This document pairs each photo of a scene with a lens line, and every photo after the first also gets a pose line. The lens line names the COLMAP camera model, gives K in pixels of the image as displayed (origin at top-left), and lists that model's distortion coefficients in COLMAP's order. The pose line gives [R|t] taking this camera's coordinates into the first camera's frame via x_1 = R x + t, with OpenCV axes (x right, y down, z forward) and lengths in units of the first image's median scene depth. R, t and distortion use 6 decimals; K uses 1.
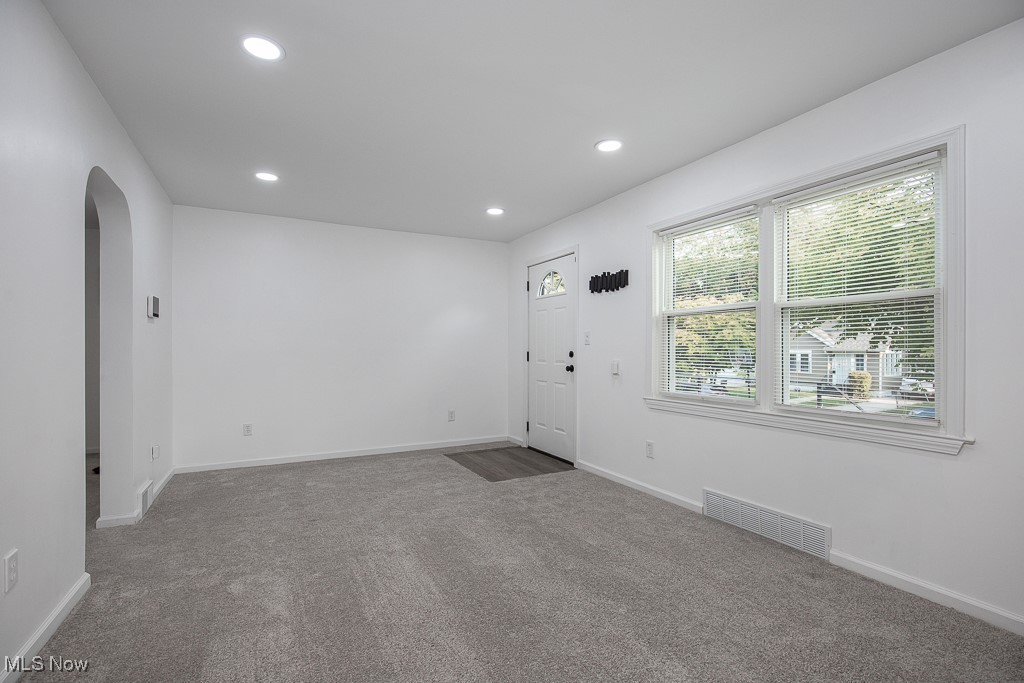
lens RADIAL K [[468.8, 0, 512.0], [0, 468.8, 341.5], [0, 0, 1]] dist [0.000070, 0.000058]
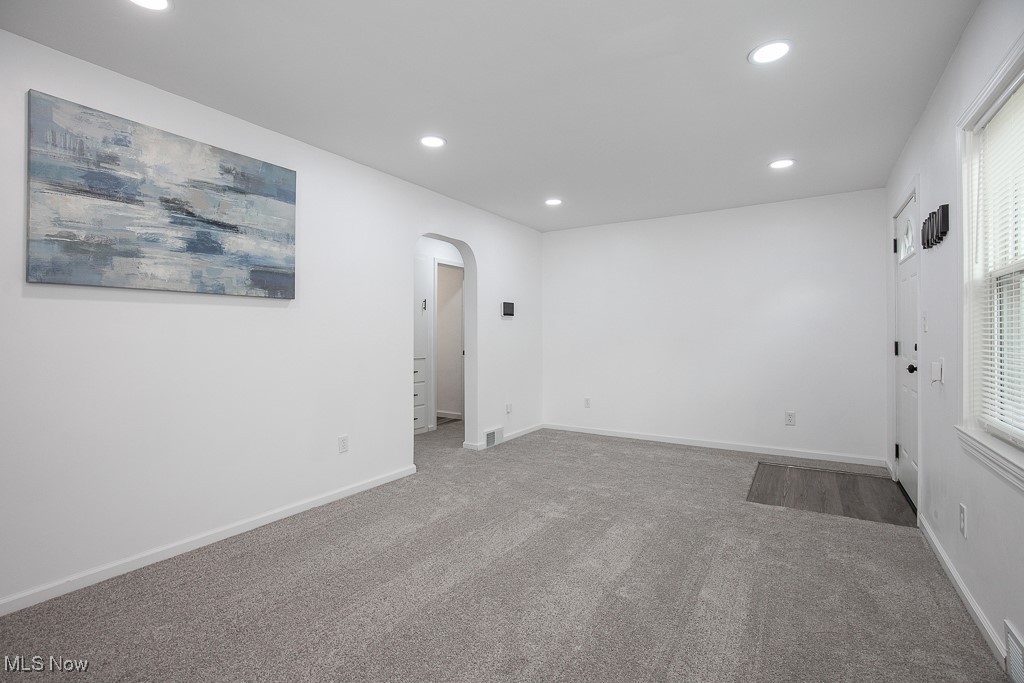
lens RADIAL K [[472.0, 0, 519.7], [0, 472.0, 340.9], [0, 0, 1]] dist [-0.014847, 0.000040]
pose [[0.505281, 0.009894, -0.862898, 0.461263], [0.017186, 0.999621, 0.021525, -0.005728], [0.862784, -0.025707, 0.504919, 0.245563]]
